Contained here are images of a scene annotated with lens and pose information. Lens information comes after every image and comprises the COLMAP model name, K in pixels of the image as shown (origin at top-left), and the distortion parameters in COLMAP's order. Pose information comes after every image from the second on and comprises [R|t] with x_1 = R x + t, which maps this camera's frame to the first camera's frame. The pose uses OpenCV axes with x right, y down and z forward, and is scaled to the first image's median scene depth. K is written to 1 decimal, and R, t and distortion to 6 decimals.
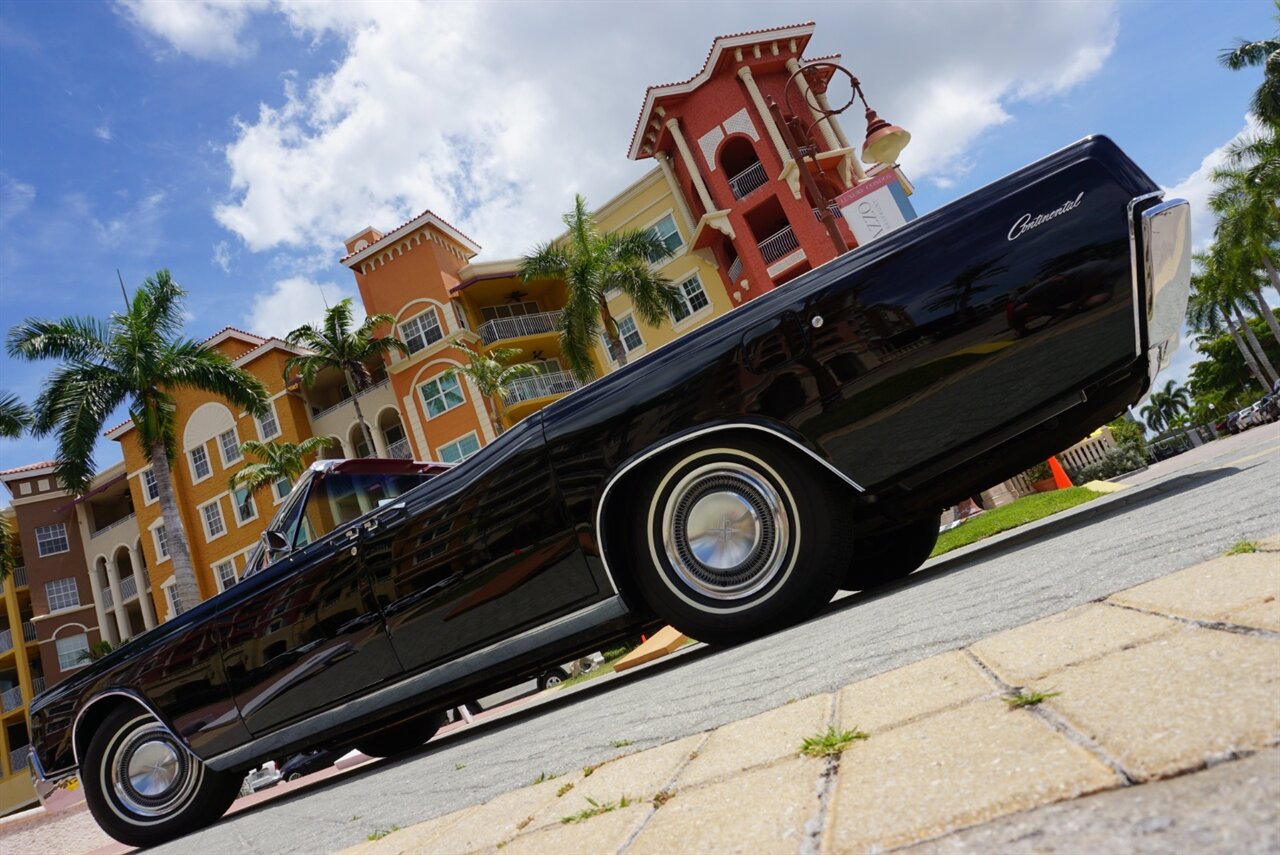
lens RADIAL K [[848.2, 0, 641.6], [0, 848.2, 426.0], [0, 0, 1]] dist [-0.026055, 0.000702]
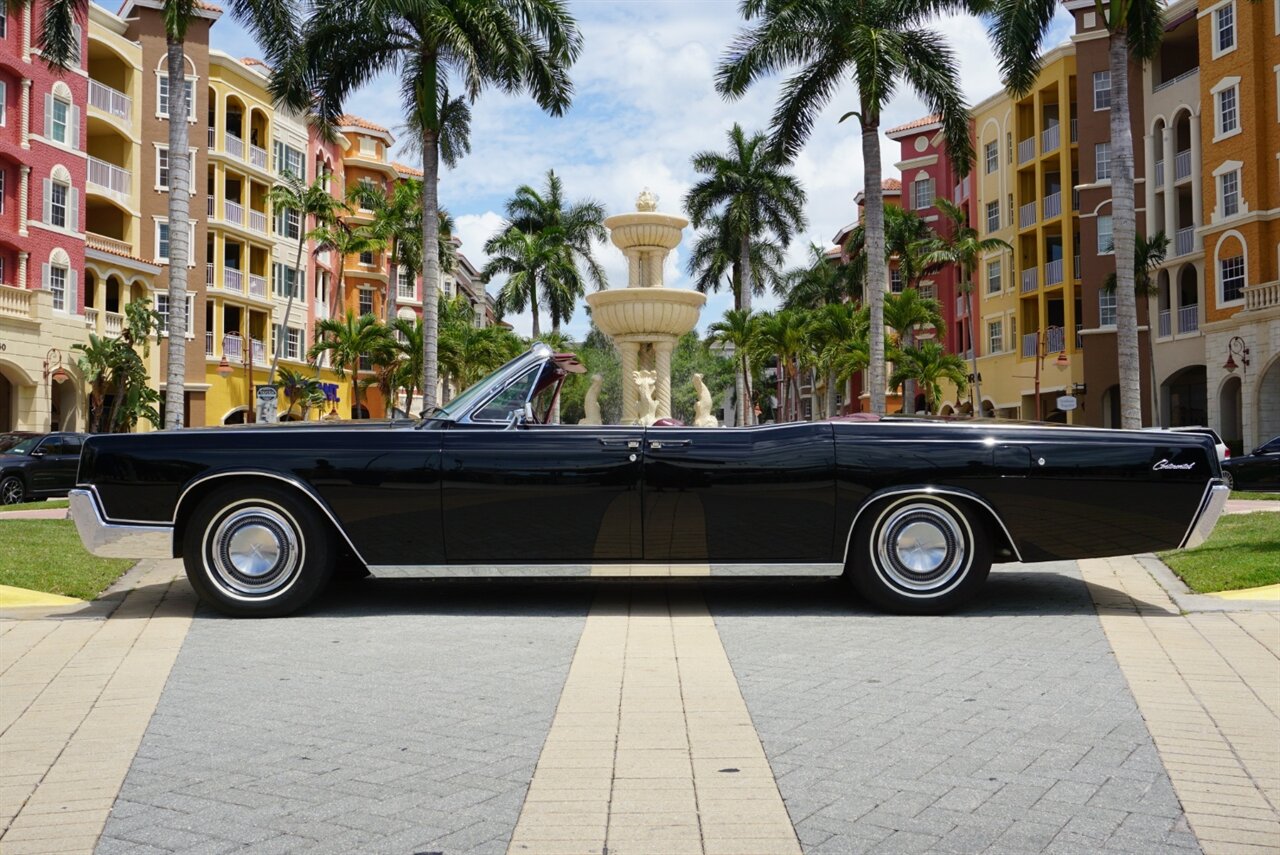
lens RADIAL K [[1277.5, 0, 655.3], [0, 1277.5, 419.3], [0, 0, 1]] dist [-0.012295, 0.000000]
pose [[0.523600, 0.307655, -0.794476, 0.136729], [0.044250, 0.921443, 0.385985, -0.067086], [0.850814, -0.237258, 0.468854, -0.005166]]
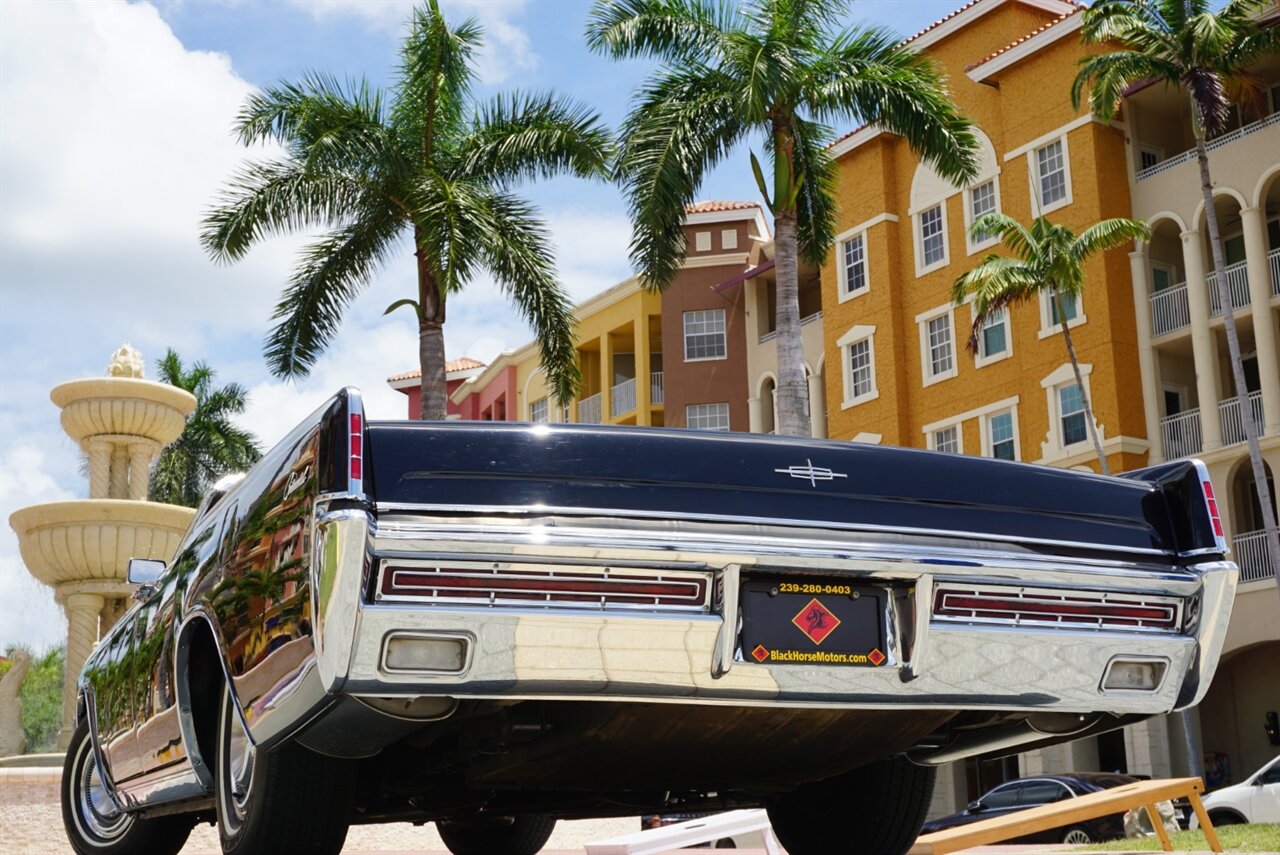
lens RADIAL K [[1788.0, 0, 651.1], [0, 1788.0, 465.1], [0, 0, 1]] dist [-0.030322, 0.000000]
pose [[0.762664, 0.196320, -0.616280, 0.072698], [-0.090158, 0.975788, 0.199271, -0.025863], [0.640480, -0.096414, 0.761899, 0.001187]]
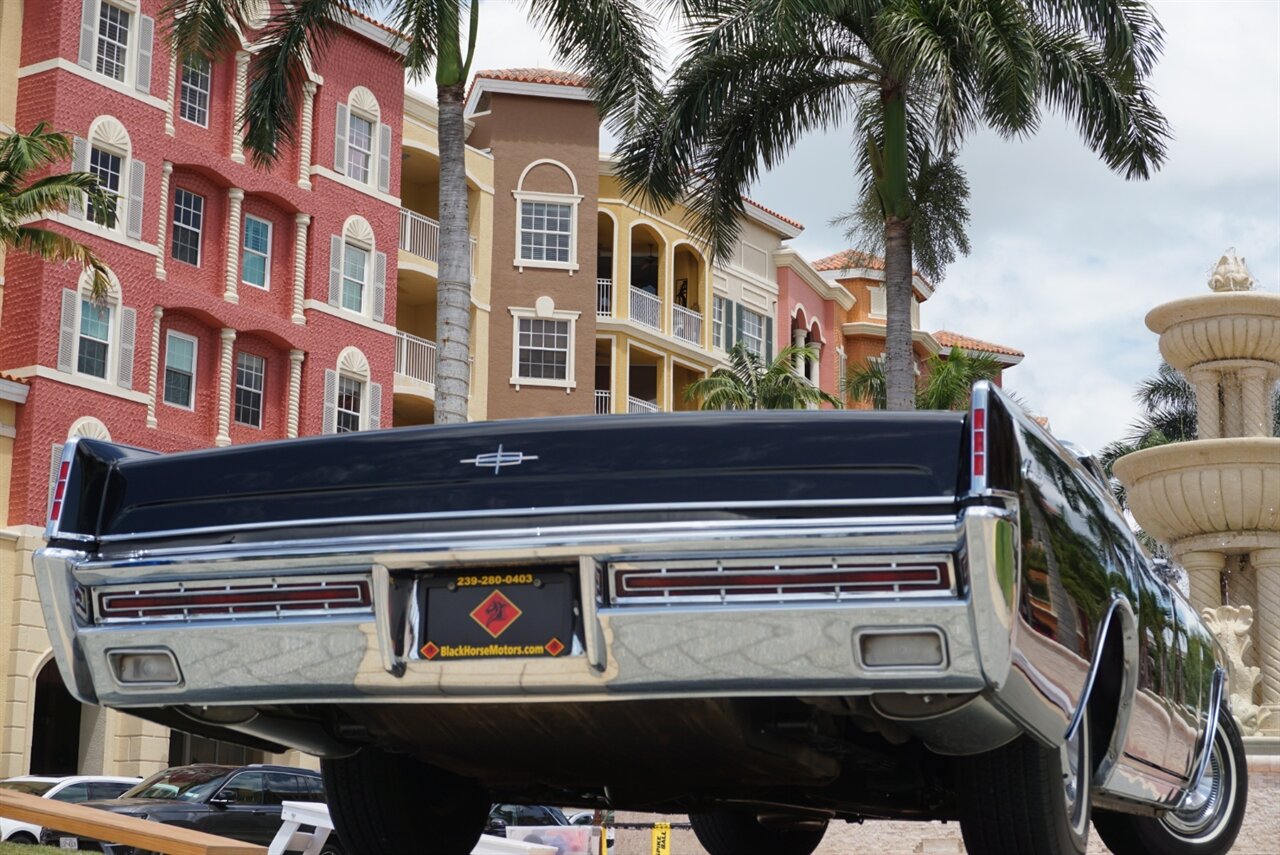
lens RADIAL K [[2245.2, 0, 648.9], [0, 2245.2, 459.5], [0, 0, 1]] dist [-0.007000, 0.000000]
pose [[0.213782, 0.165553, -0.962751, 0.118730], [0.175657, 0.962957, 0.204594, -0.028667], [0.960959, -0.212852, 0.176782, 0.050305]]
